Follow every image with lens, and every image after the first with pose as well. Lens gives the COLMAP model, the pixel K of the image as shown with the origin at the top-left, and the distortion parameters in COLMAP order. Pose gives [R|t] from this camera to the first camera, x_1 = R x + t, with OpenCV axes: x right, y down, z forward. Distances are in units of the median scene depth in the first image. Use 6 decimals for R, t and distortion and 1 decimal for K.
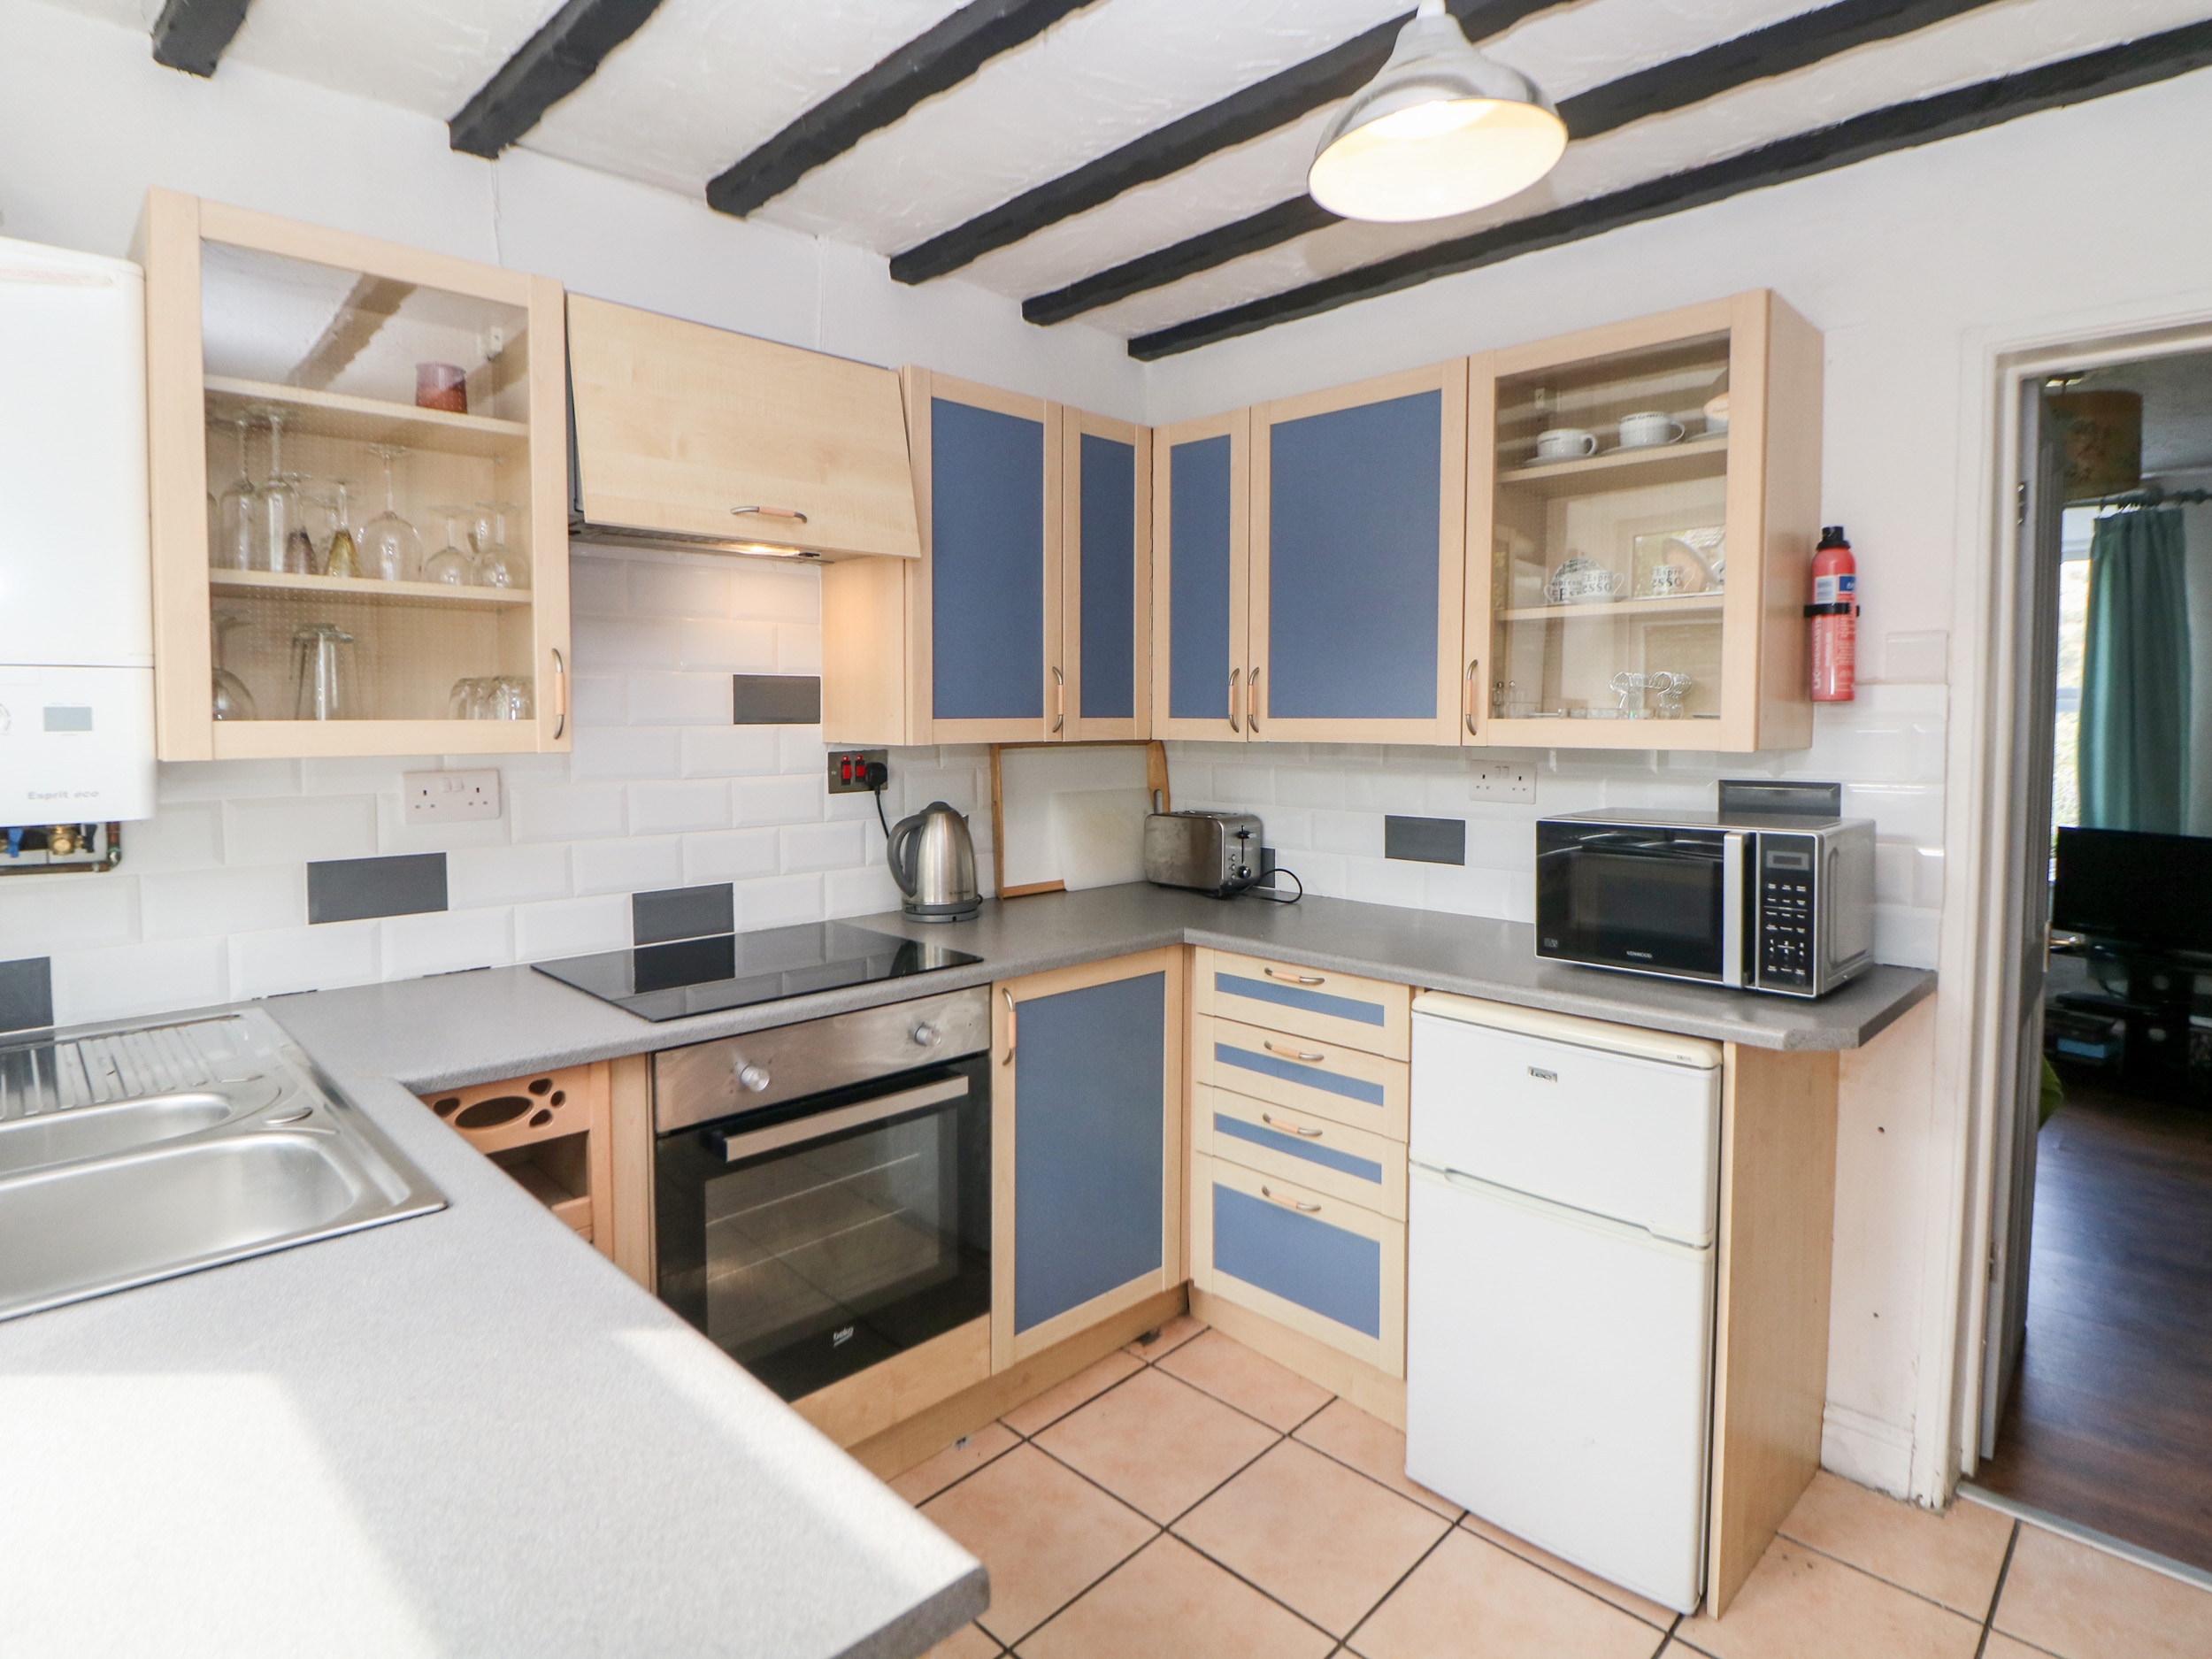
lens RADIAL K [[1147.1, 0, 1100.5], [0, 1147.1, 766.9], [0, 0, 1]] dist [-0.001574, 0.000007]
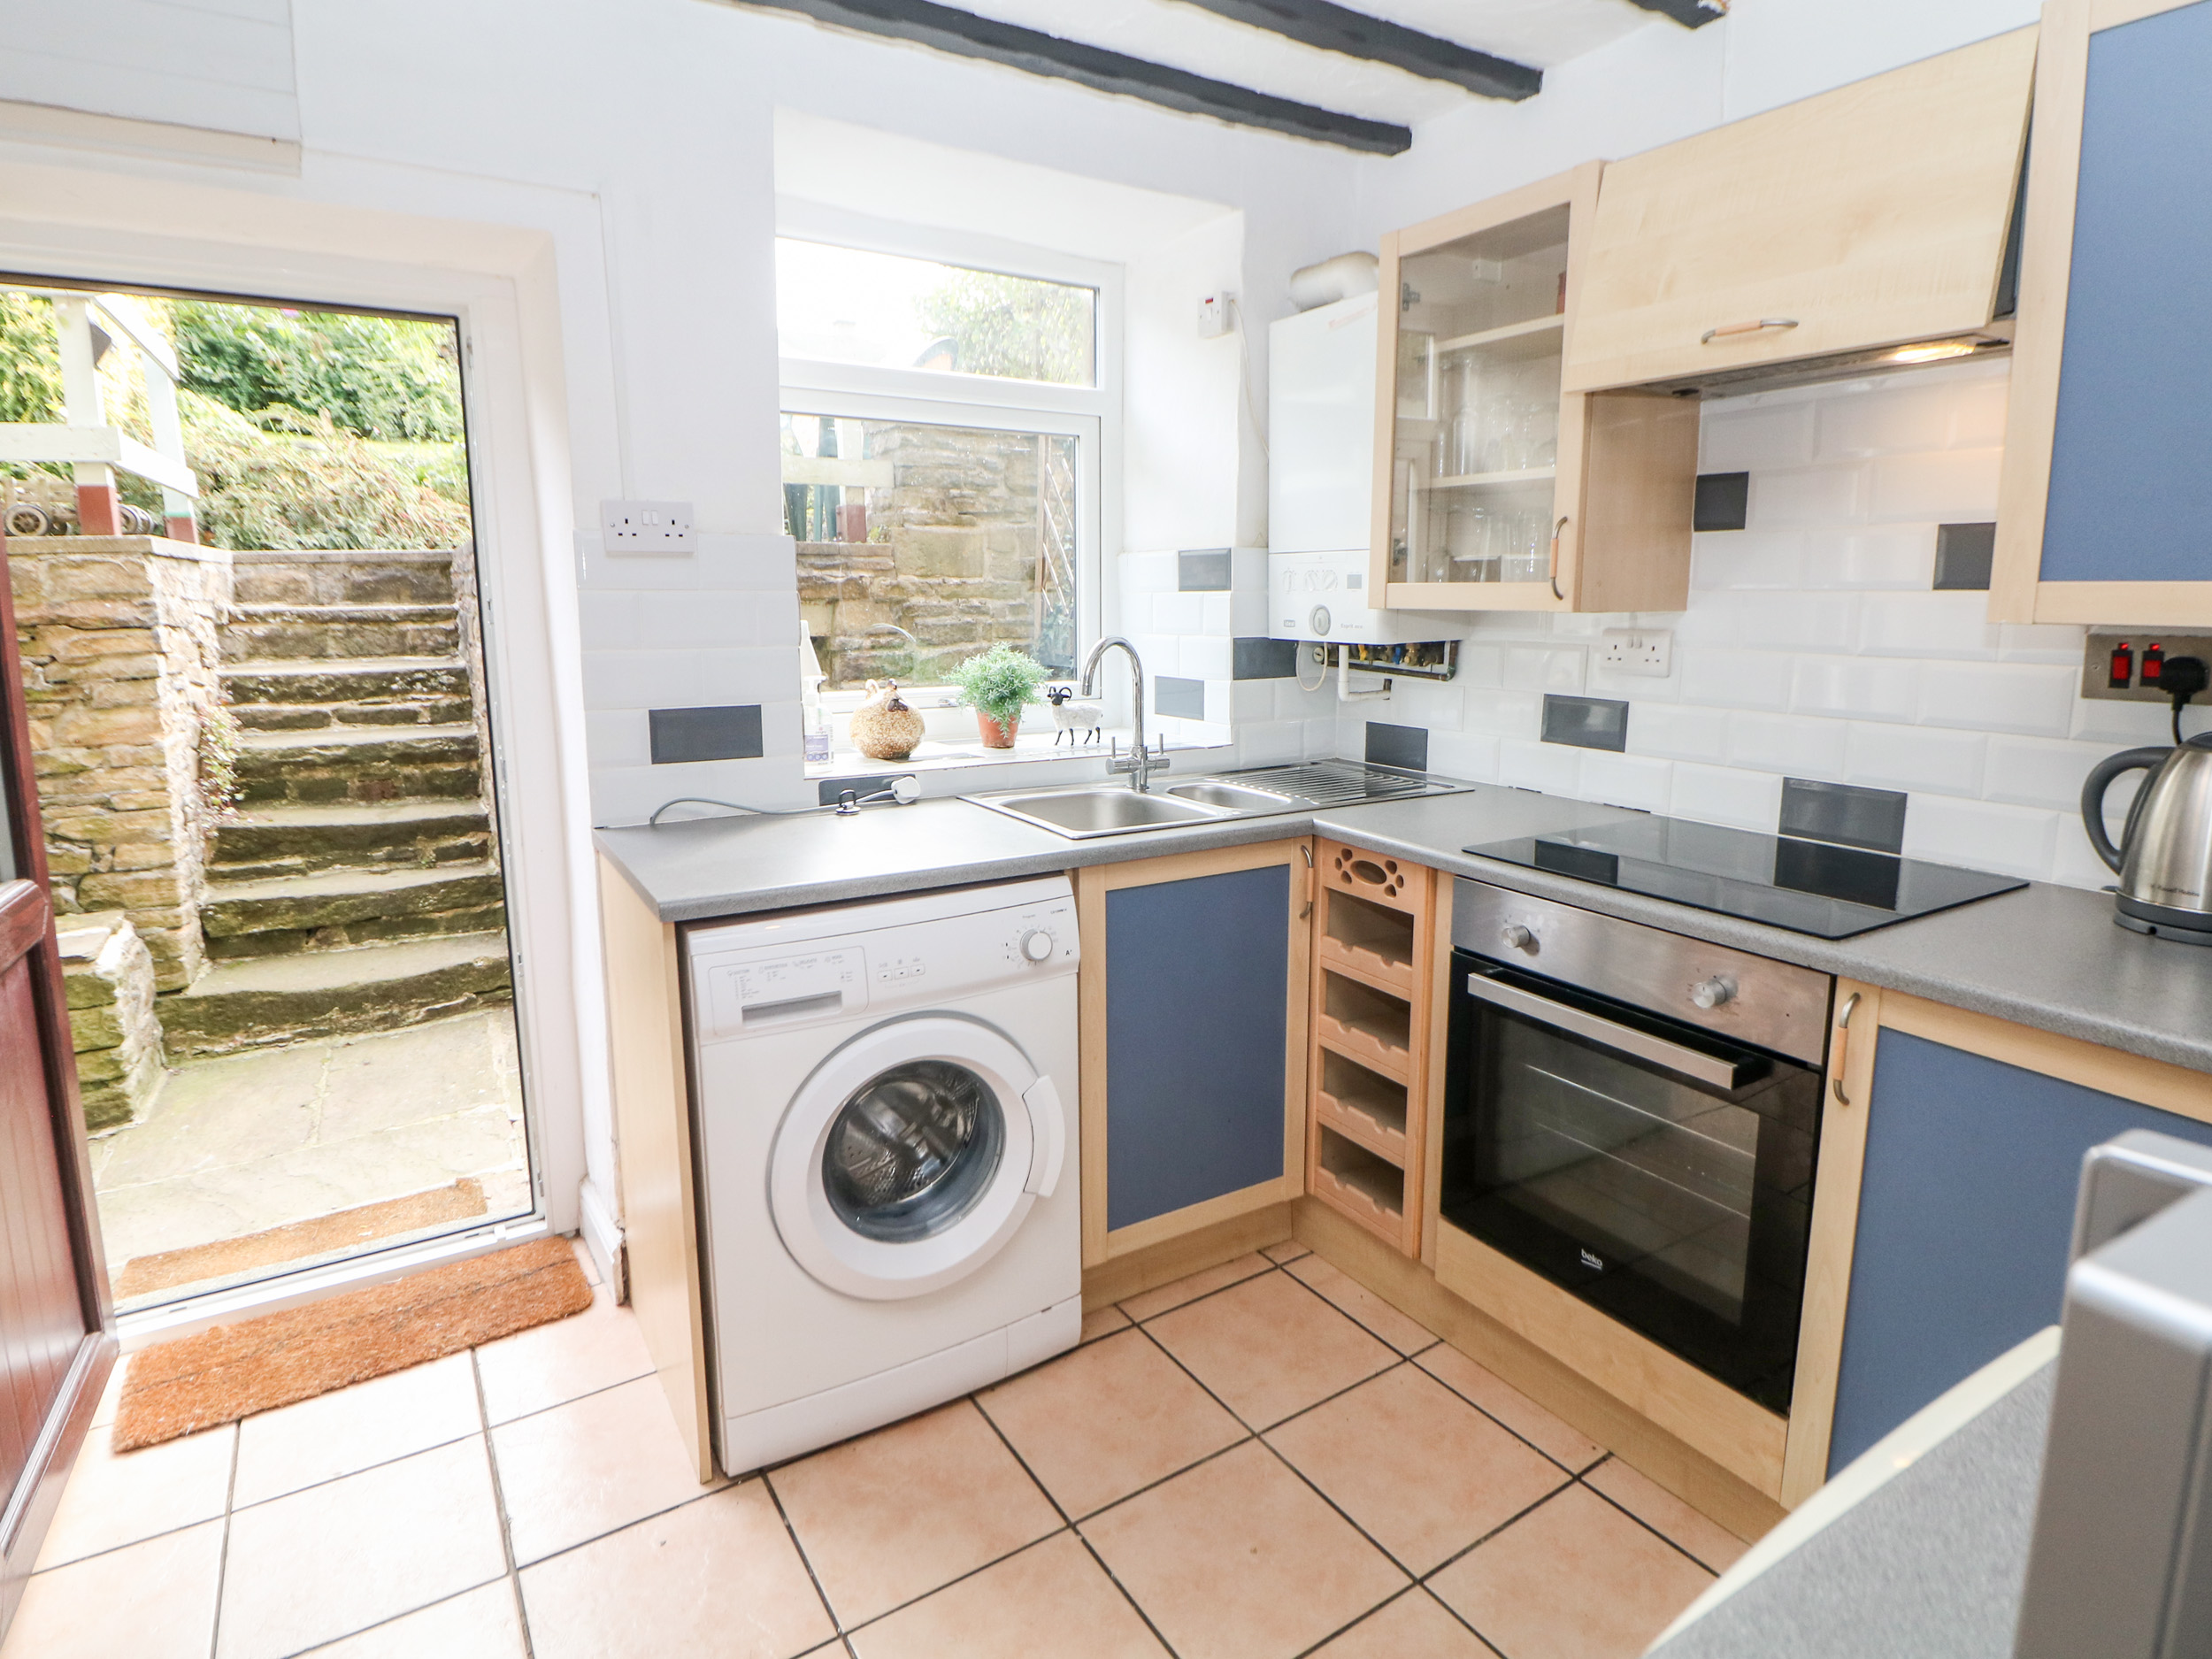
lens RADIAL K [[1244.8, 0, 1103.3], [0, 1244.8, 776.6], [0, 0, 1]] dist [0.001686, 0.000140]
pose [[-0.229157, 0.149727, -0.961805, 0.765642], [-0.043729, 0.985518, 0.163837, -0.032251], [0.972407, 0.079603, -0.219291, 0.807583]]
